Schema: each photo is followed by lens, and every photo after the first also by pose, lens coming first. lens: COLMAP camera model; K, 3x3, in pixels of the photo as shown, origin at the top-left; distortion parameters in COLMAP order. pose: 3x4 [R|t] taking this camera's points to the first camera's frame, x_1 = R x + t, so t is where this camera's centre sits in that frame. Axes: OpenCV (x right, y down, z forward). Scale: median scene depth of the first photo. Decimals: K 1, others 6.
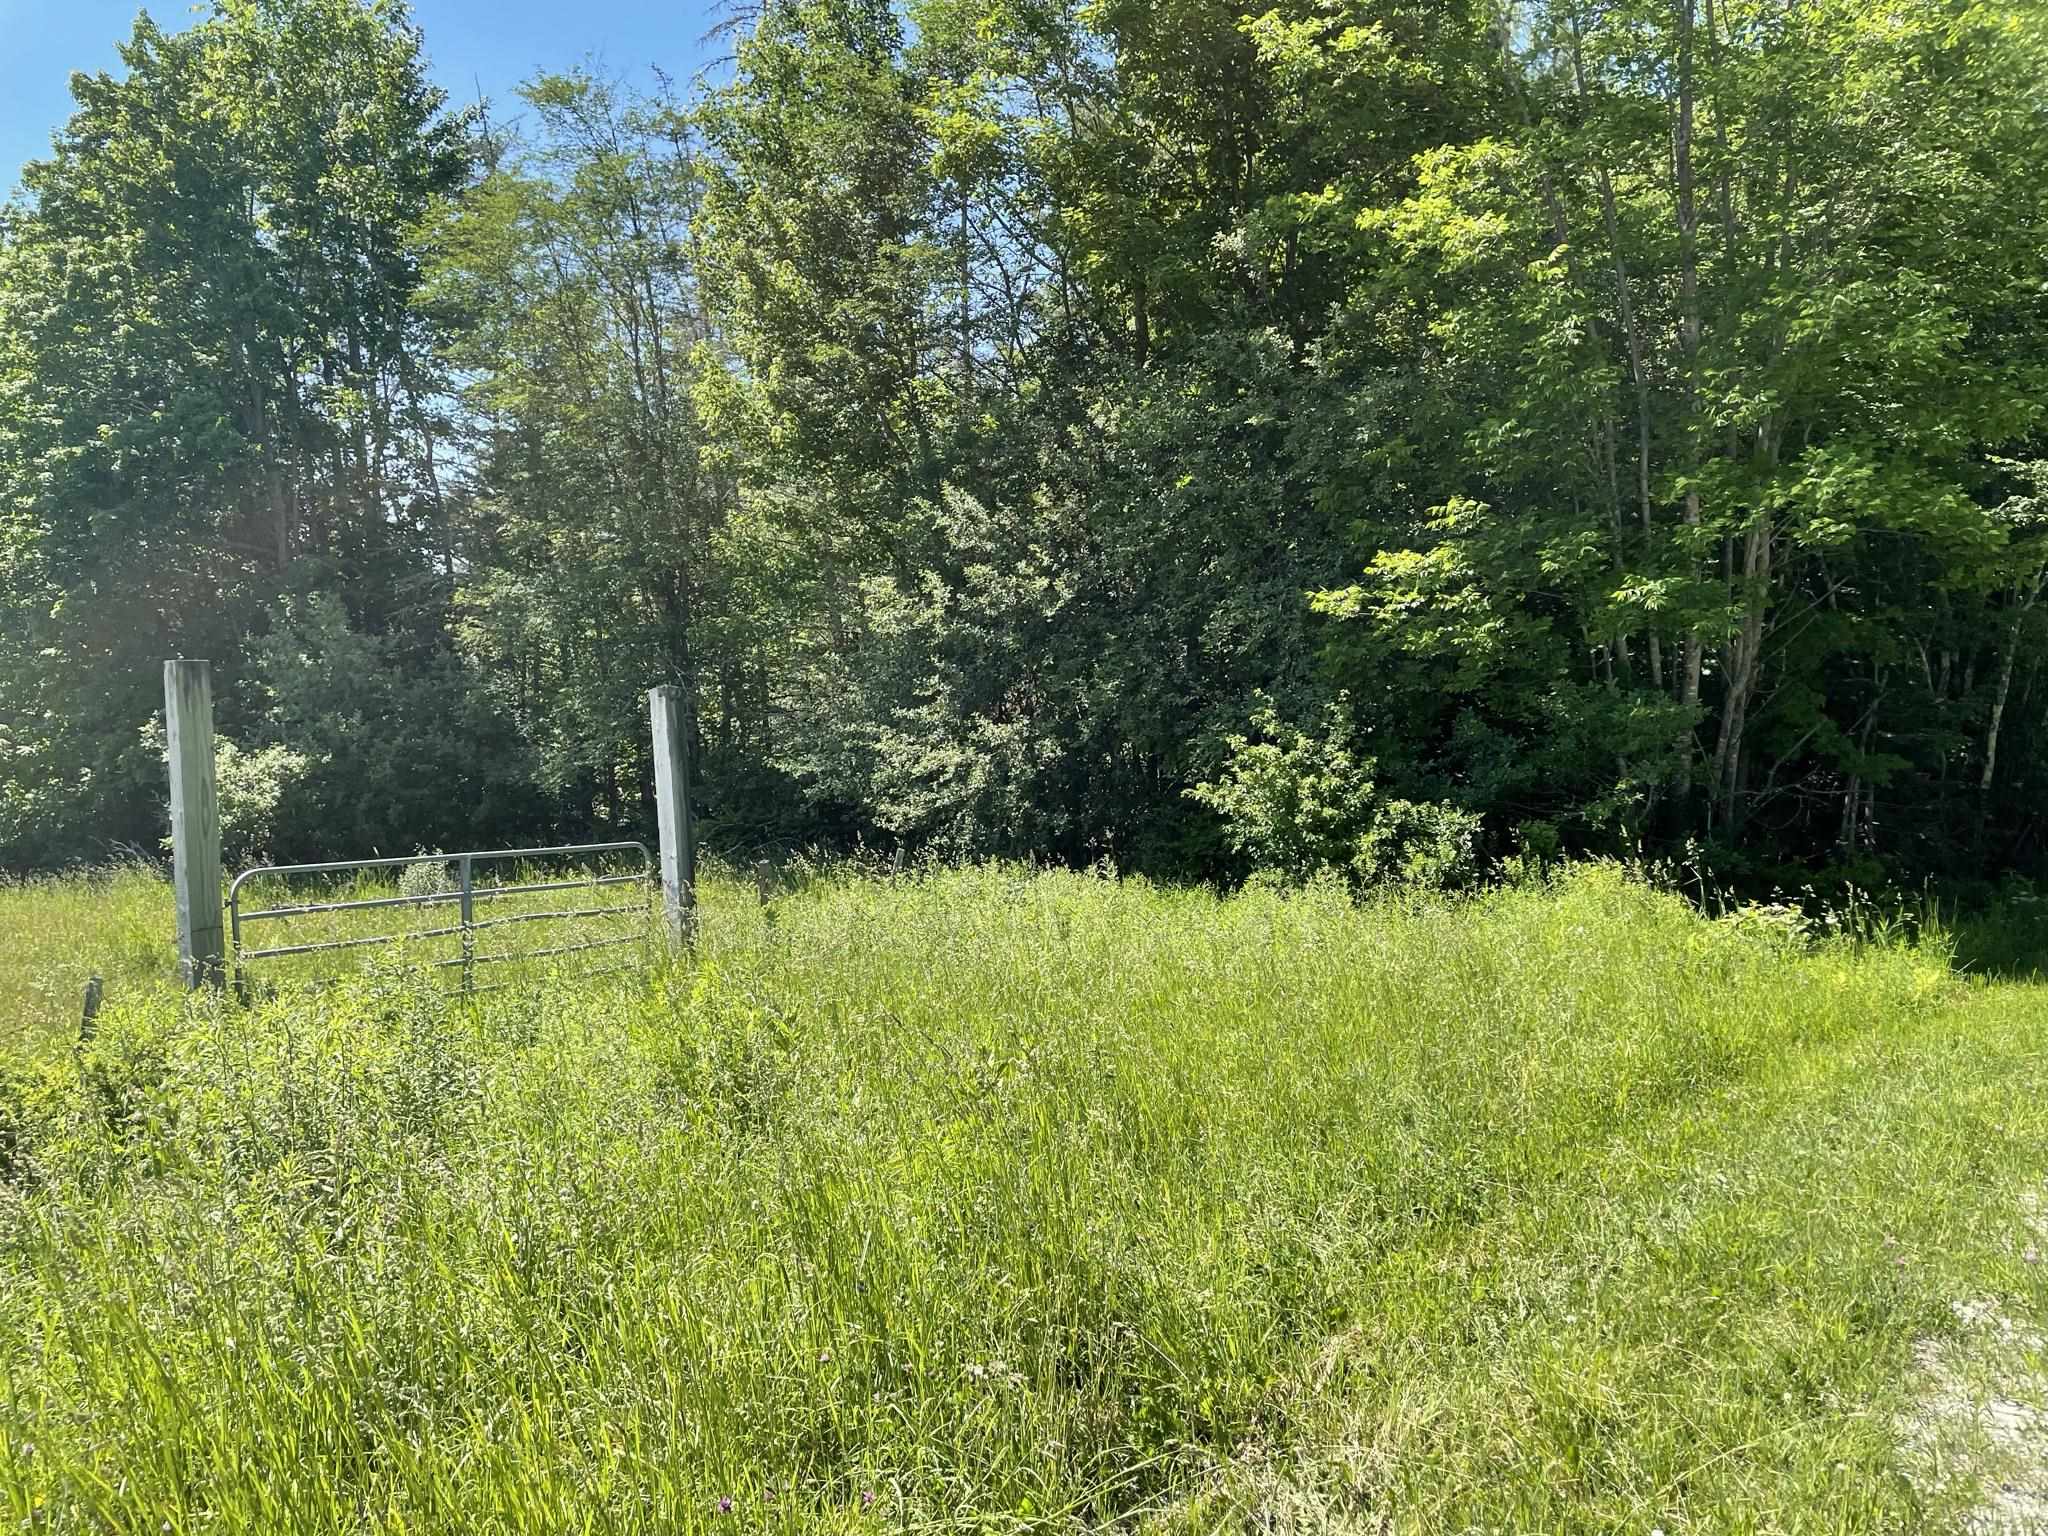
lens RADIAL K [[1547.0, 0, 1018.7], [0, 1547.0, 753.8], [0, 0, 1]] dist [0.099144, -0.127839]
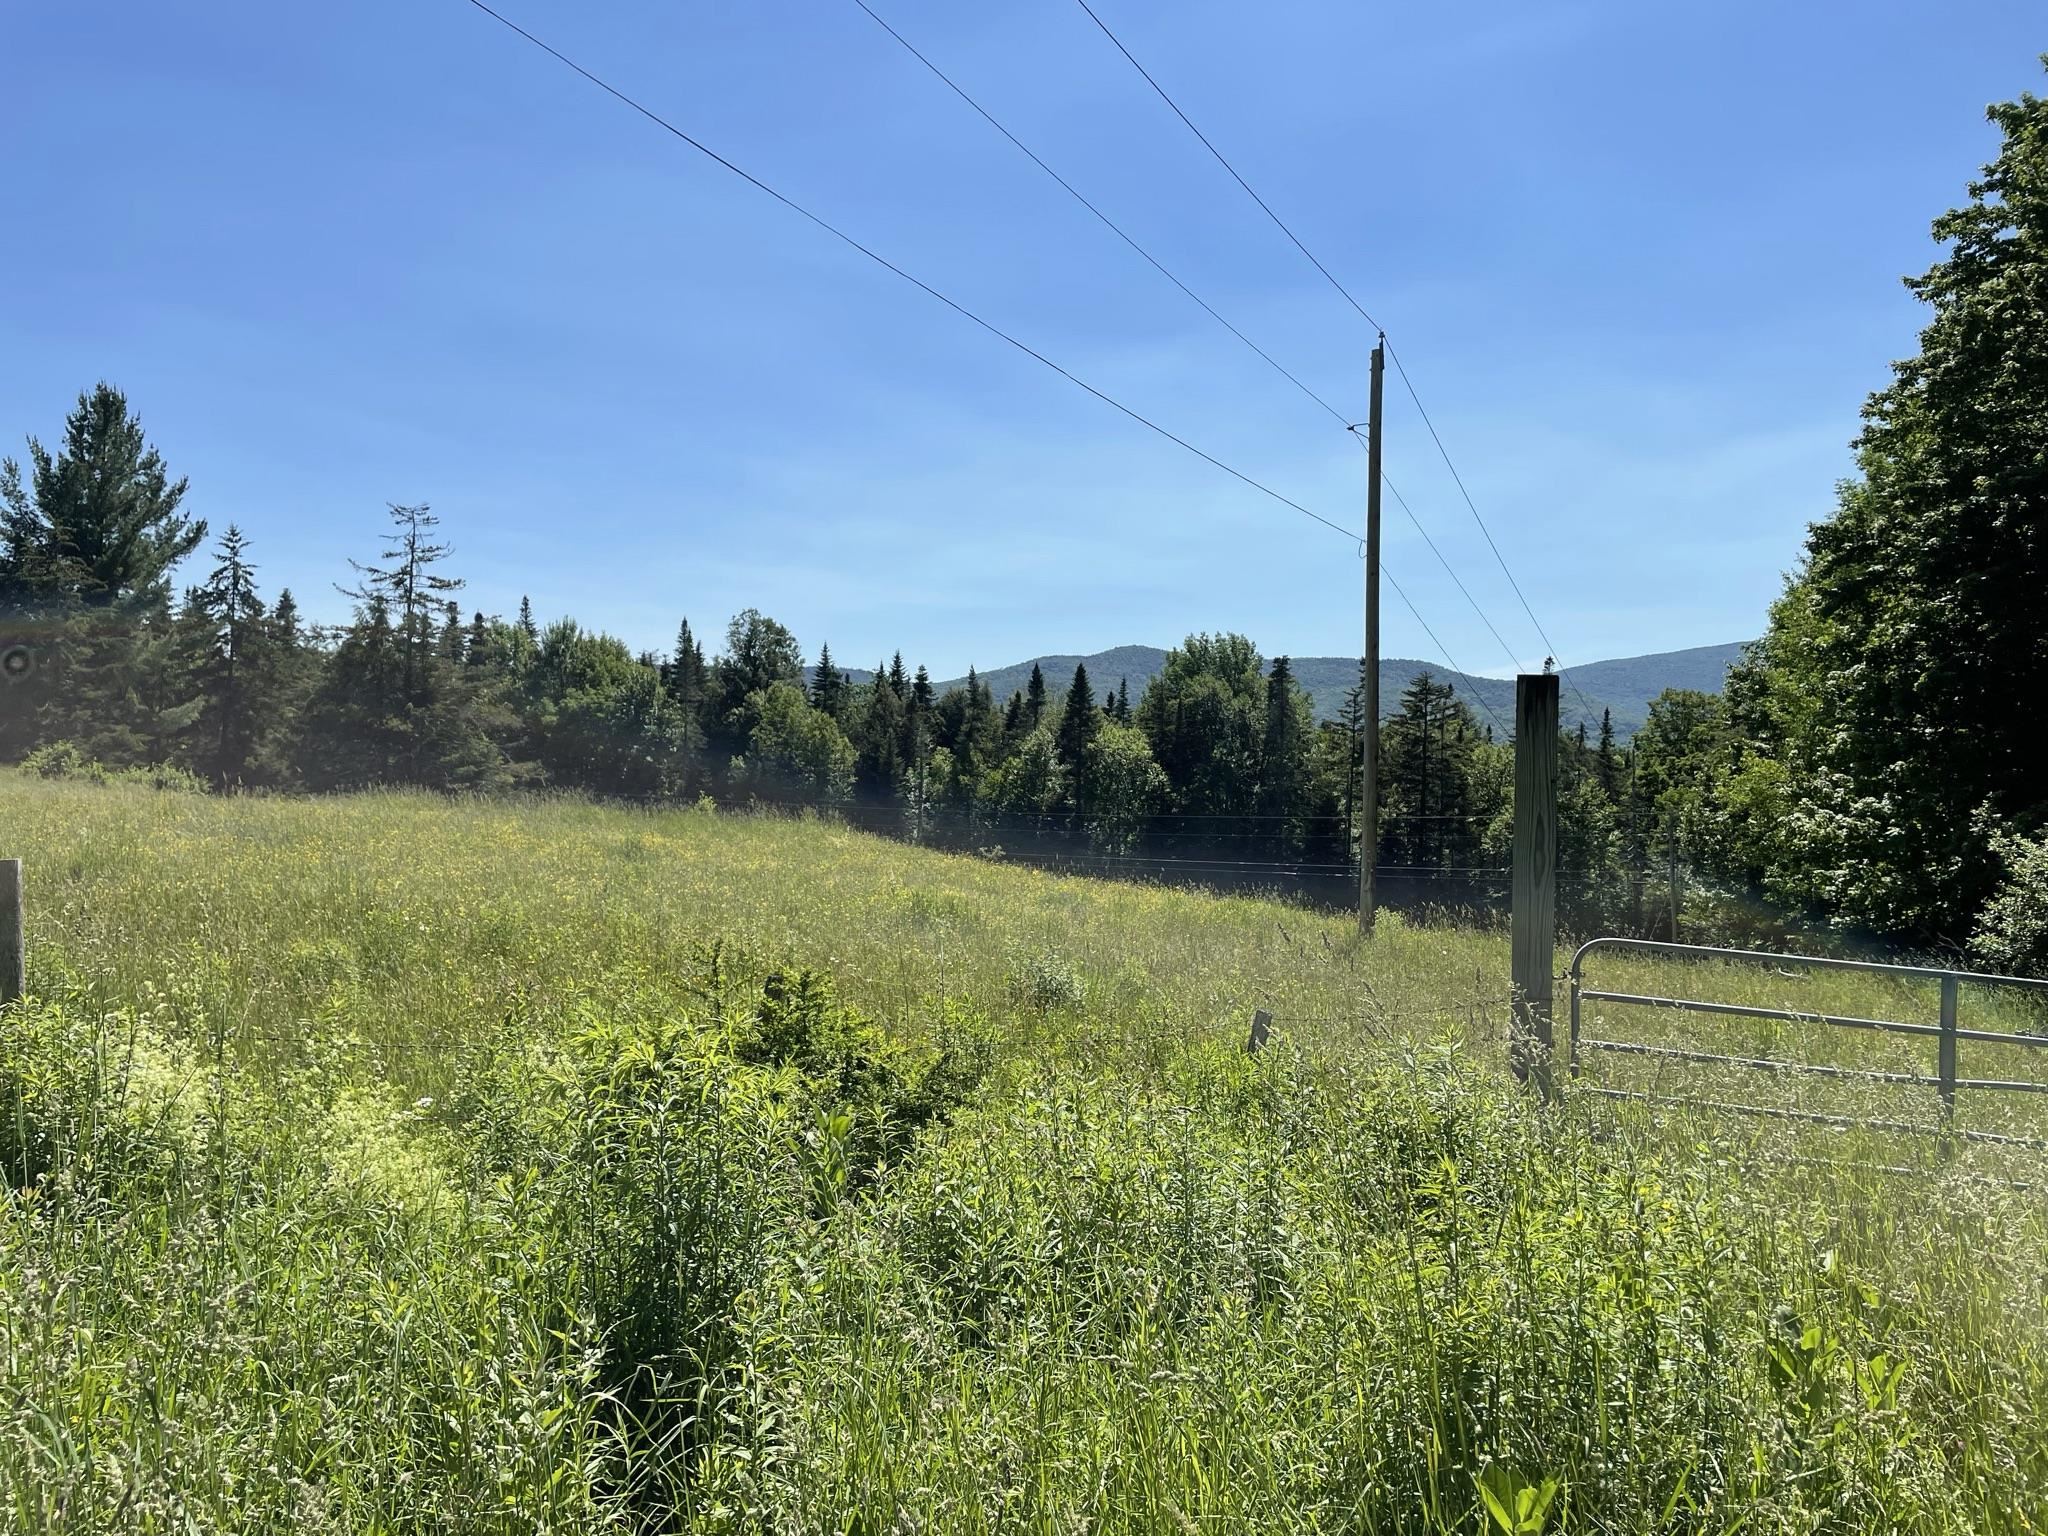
lens RADIAL K [[1547.0, 0, 1018.7], [0, 1547.0, 753.8], [0, 0, 1]] dist [0.099144, -0.127839]
pose [[0.377037, 0.026113, -0.925830, 0.056345], [-0.087699, 0.996118, -0.007620, 0.005279], [0.922037, 0.084067, 0.377863, 0.174211]]
